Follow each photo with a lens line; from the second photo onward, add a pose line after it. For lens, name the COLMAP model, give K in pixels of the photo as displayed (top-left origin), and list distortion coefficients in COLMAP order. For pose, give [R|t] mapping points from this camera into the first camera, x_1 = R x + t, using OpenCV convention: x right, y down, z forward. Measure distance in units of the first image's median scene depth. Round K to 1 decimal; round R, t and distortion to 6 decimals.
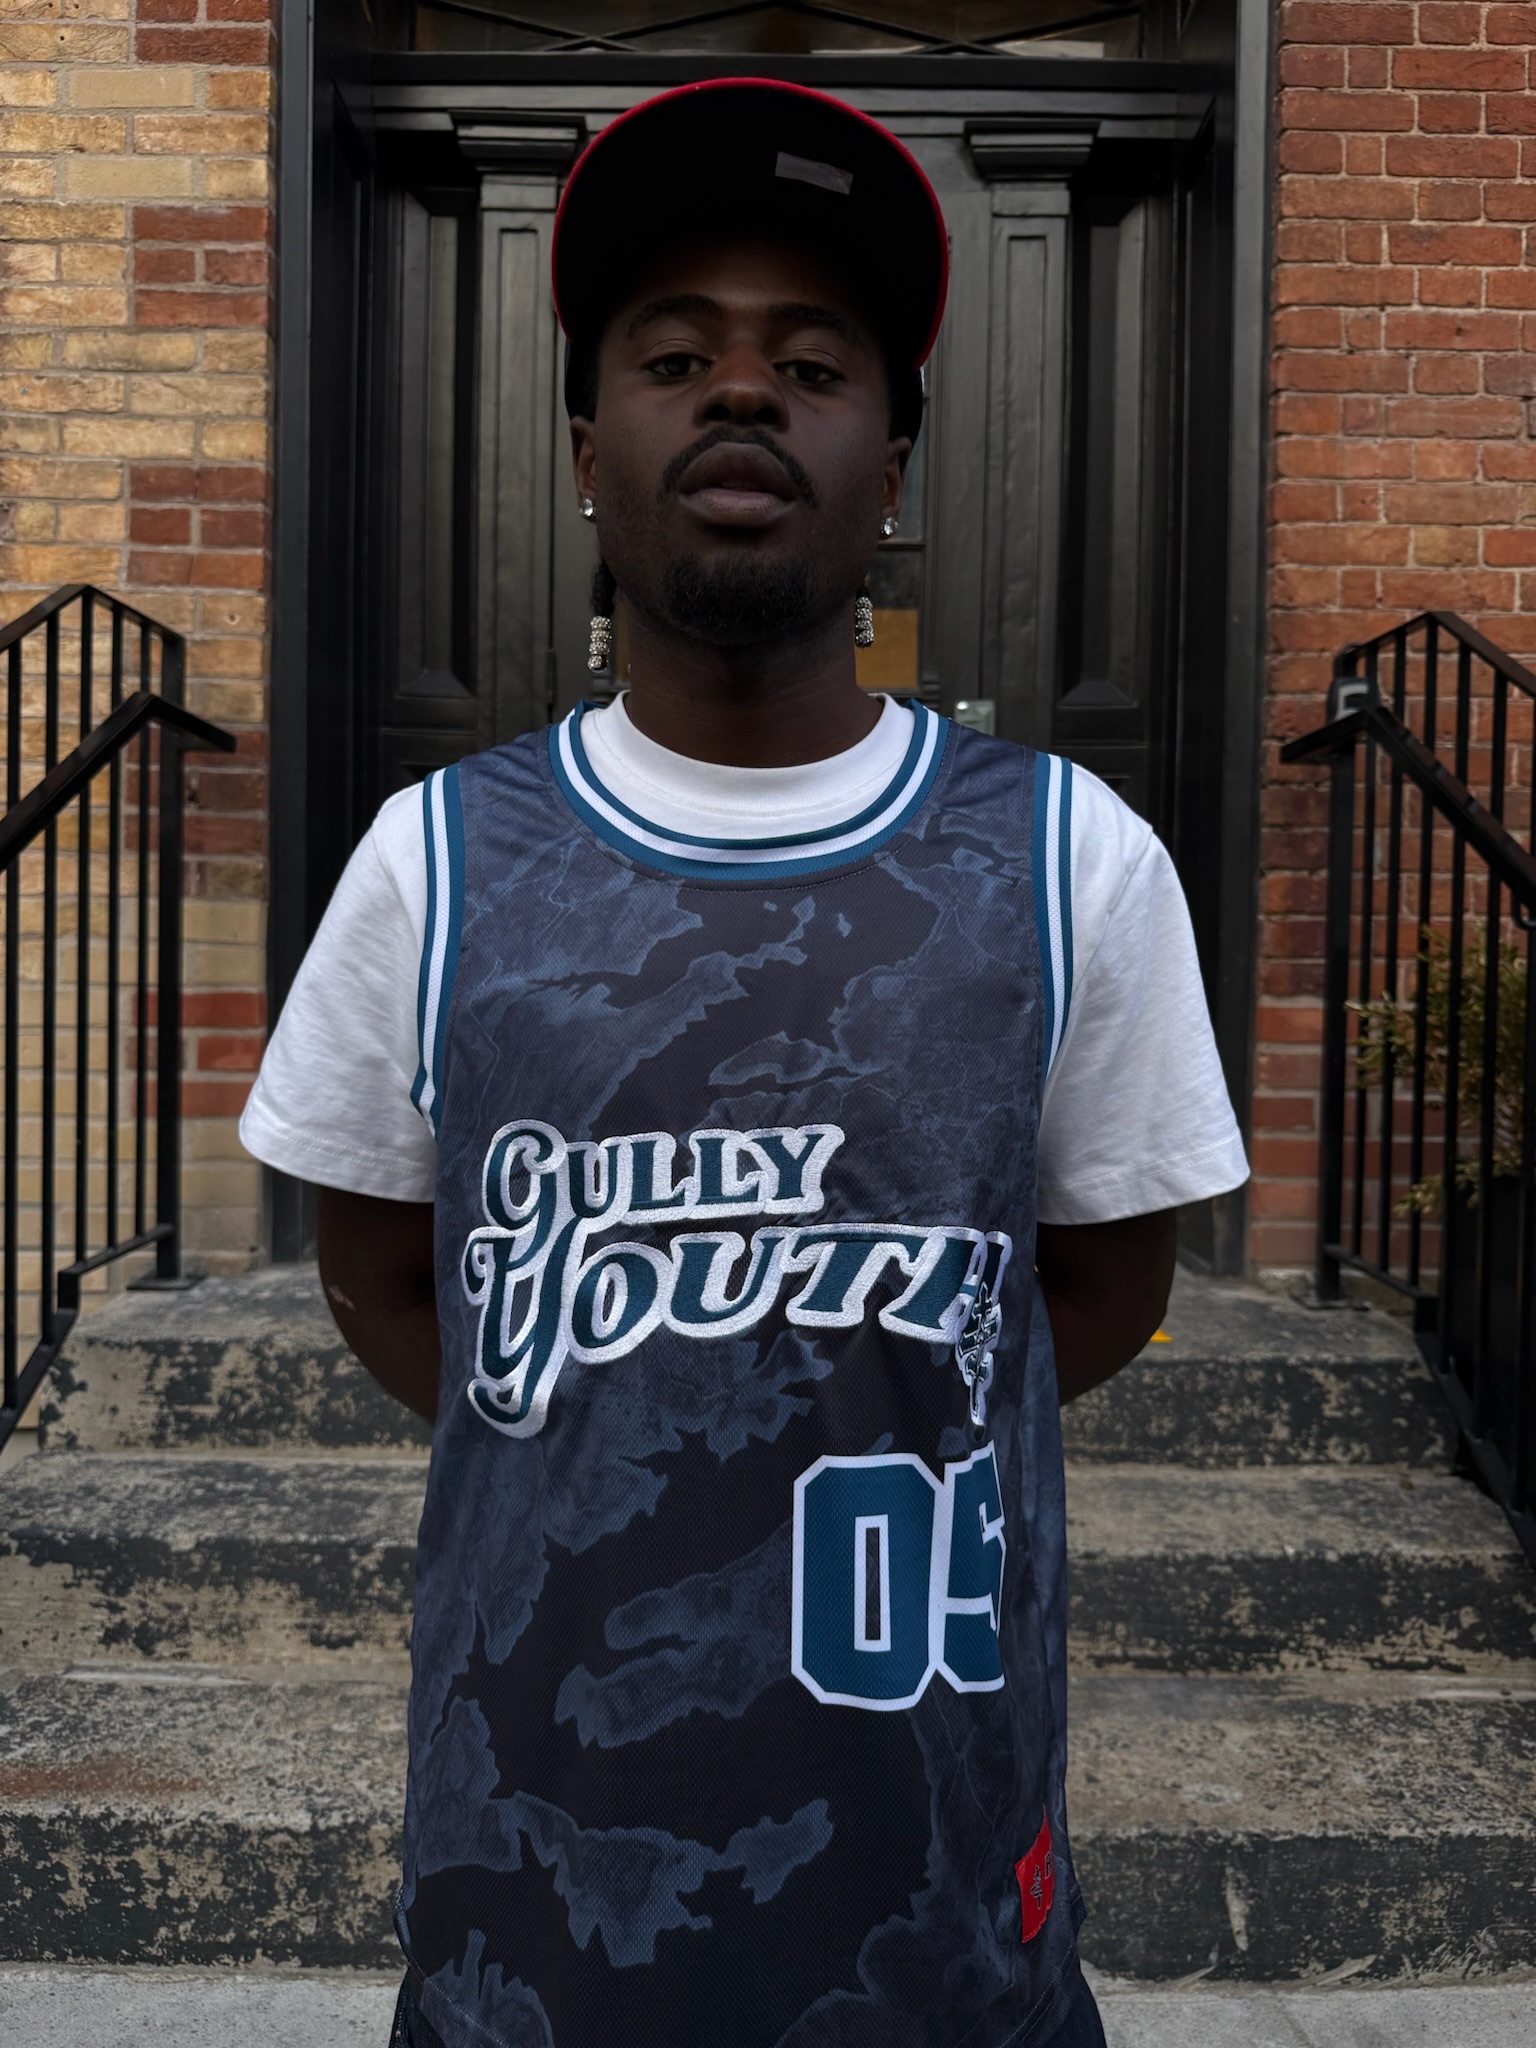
lens RADIAL K [[1465.0, 0, 780.0], [0, 1465.0, 1008.2], [0, 0, 1]] dist [-0.020691, 0.003360]
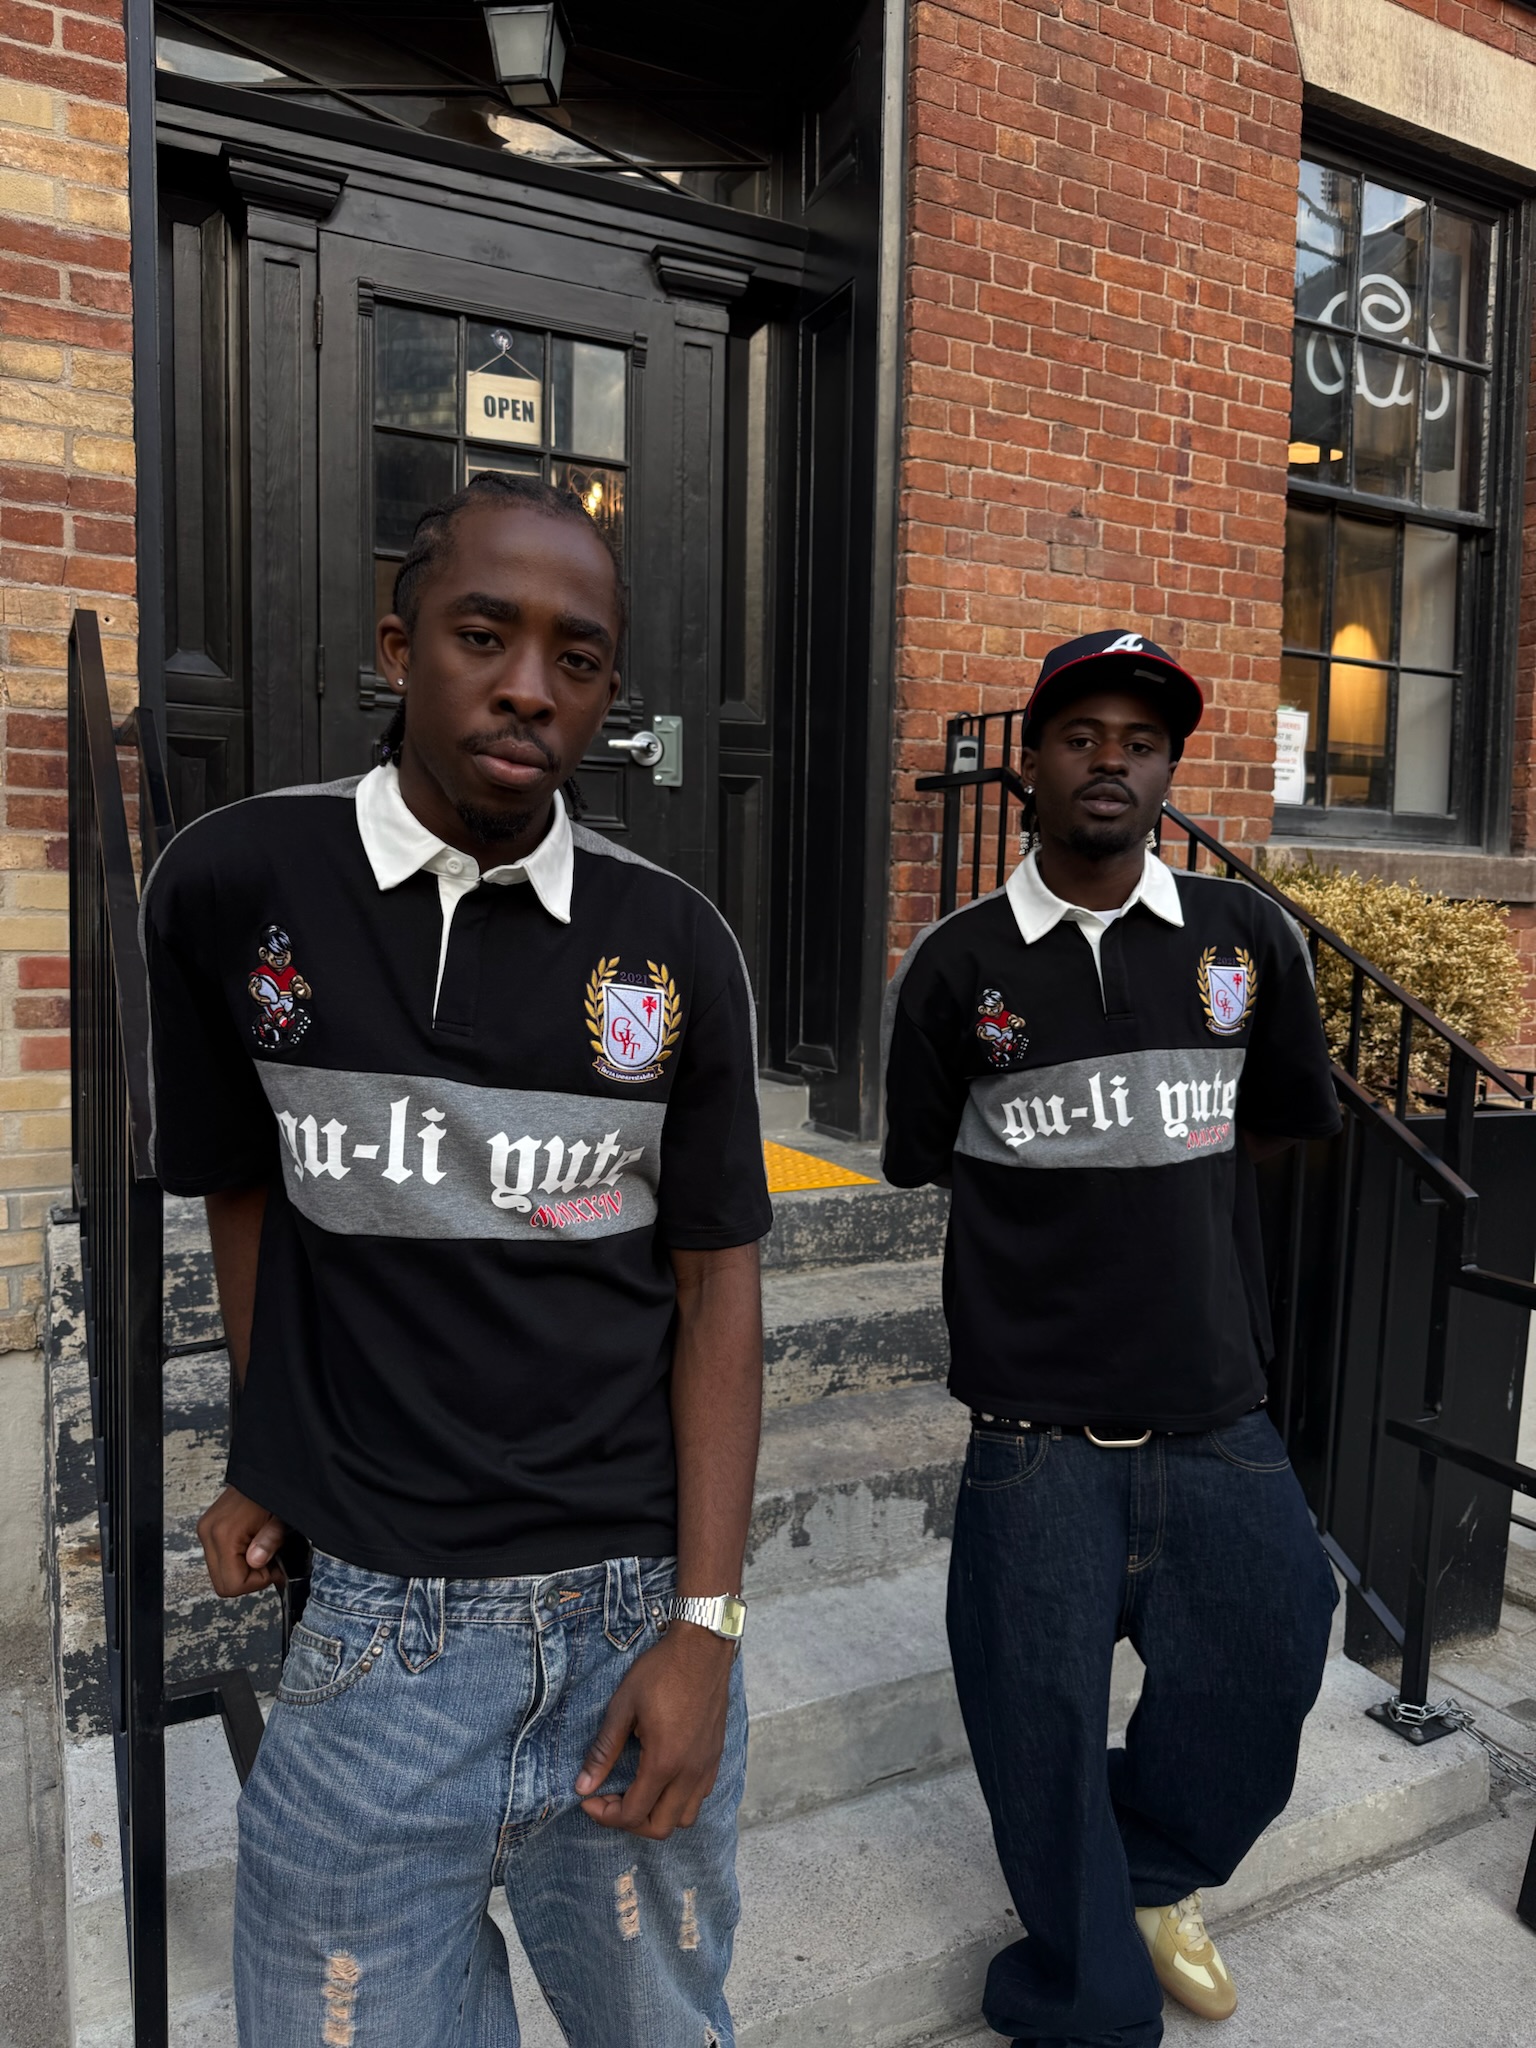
lens RADIAL K [[1465.0, 0, 778.4], [0, 1465.0, 1024.0], [0, 0, 1]] dist [-0.020691, 0.003360]
pose [[0.889650, -0.037766, 0.455078, -0.494061], [0.004537, 0.997256, 0.073891, -0.045682], [-0.456620, -0.063672, 0.887381, -0.263575]]
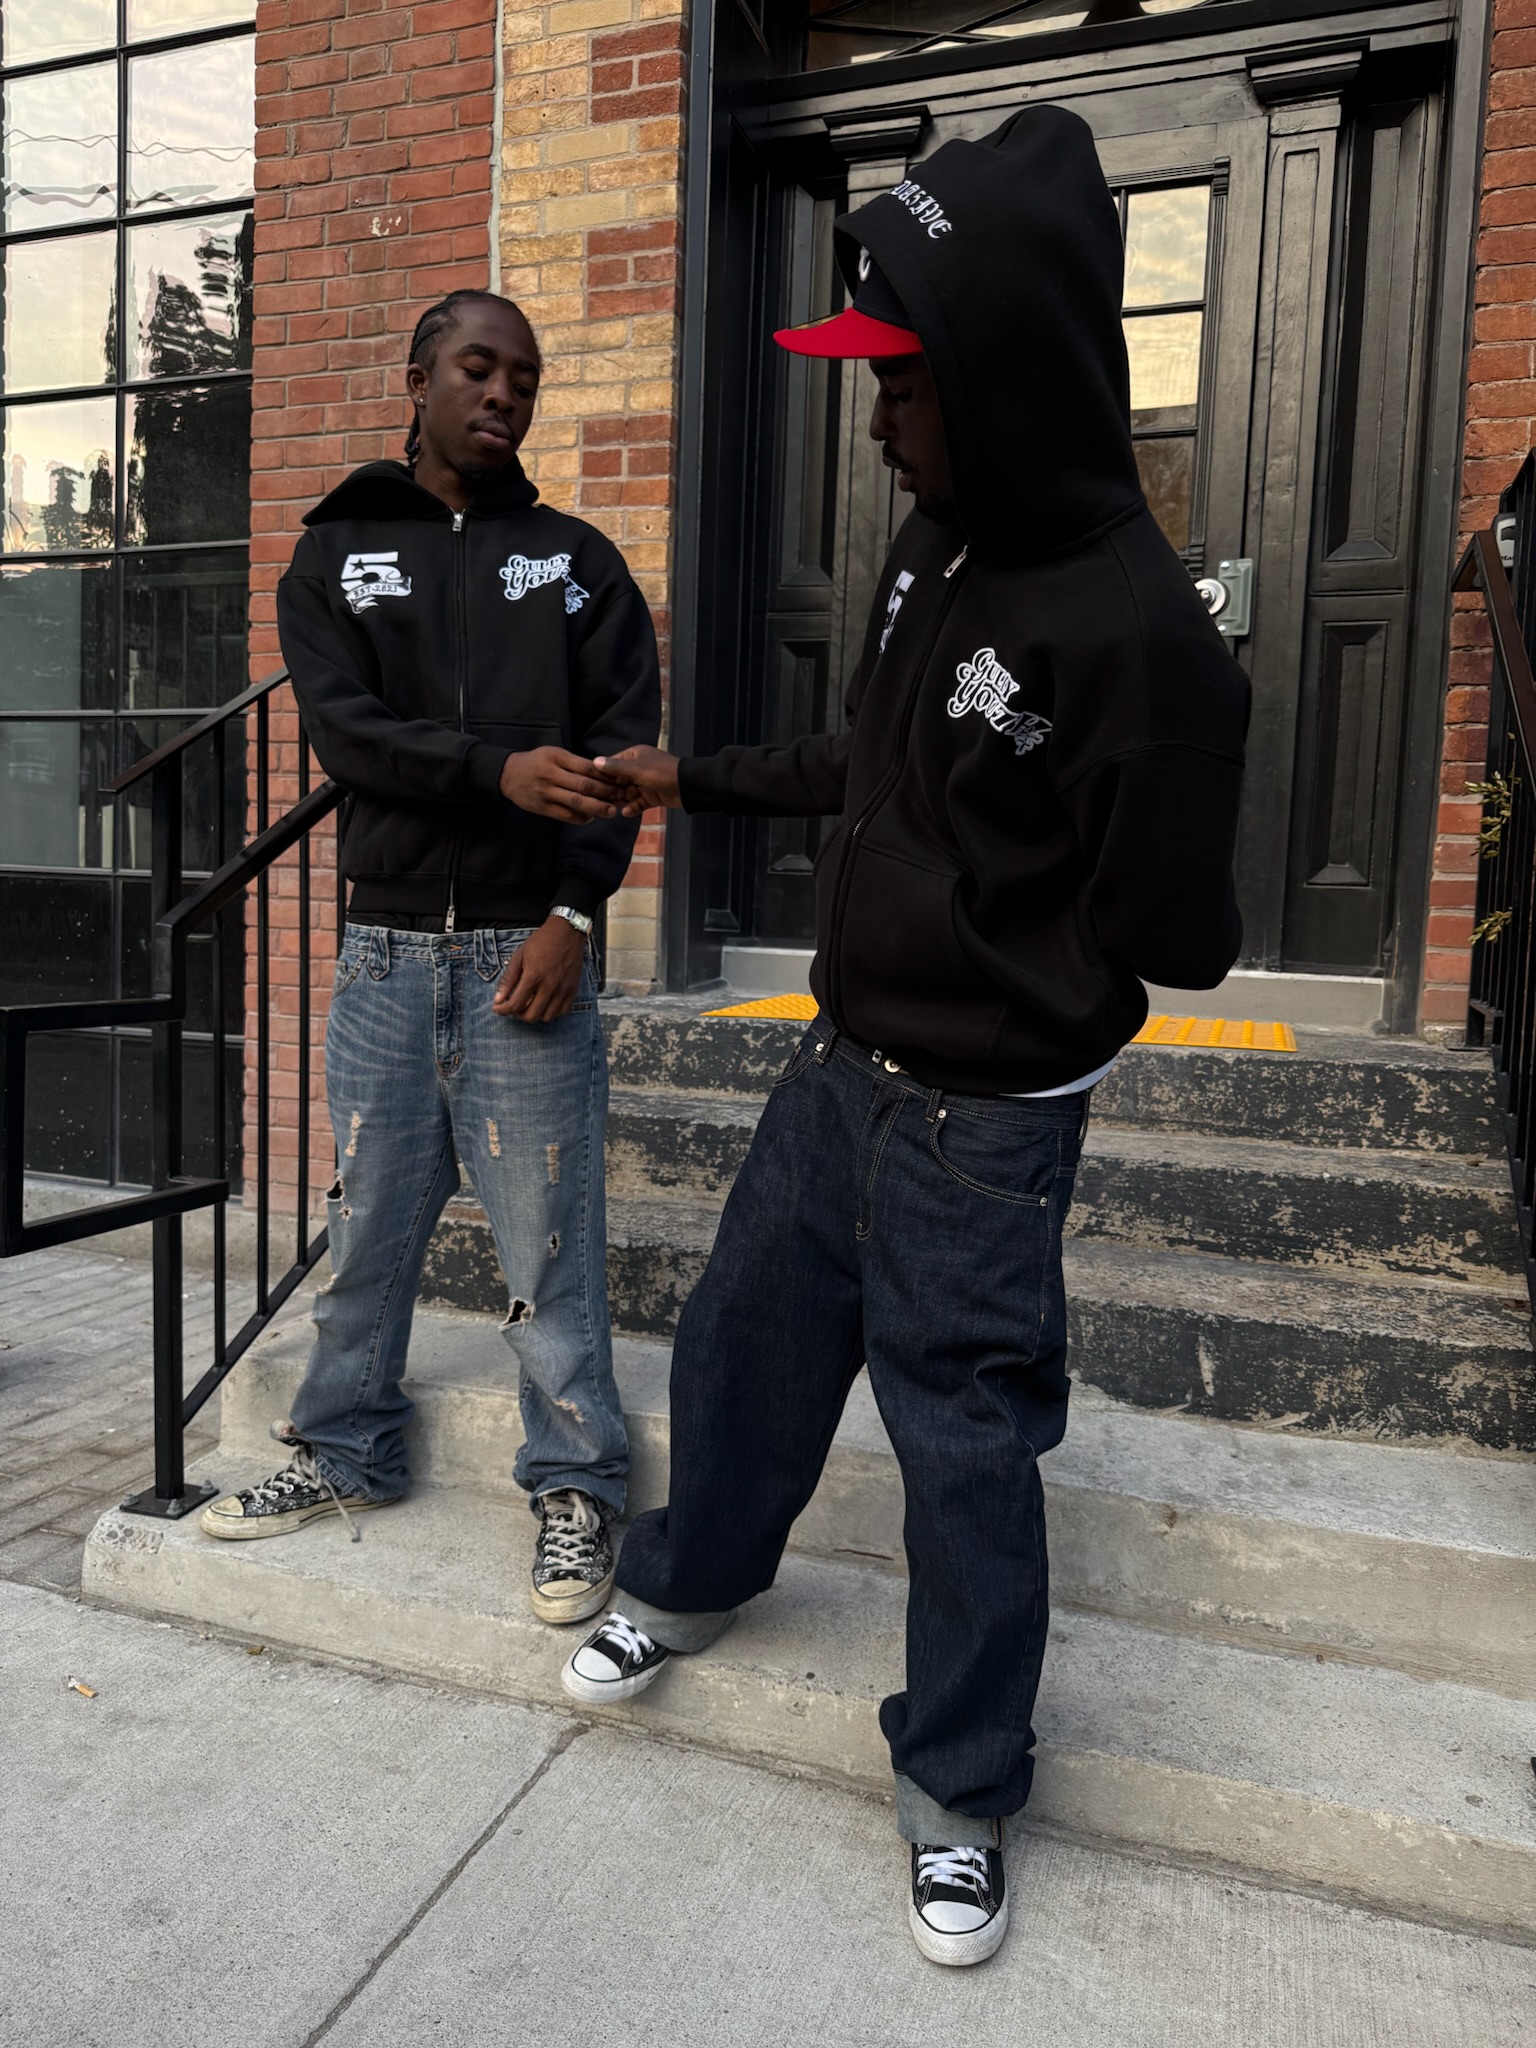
lens RADIAL K [[1465.0, 0, 787.7], [0, 1465.0, 1048.9], [0, 0, 1]] dist [-0.020691, 0.003360]
pose [[0.943675, 0.048636, -0.327279, 0.264698], [-0.027834, 0.997301, 0.067948, 0.151072], [0.329700, -0.055011, 0.942482, -0.344083]]
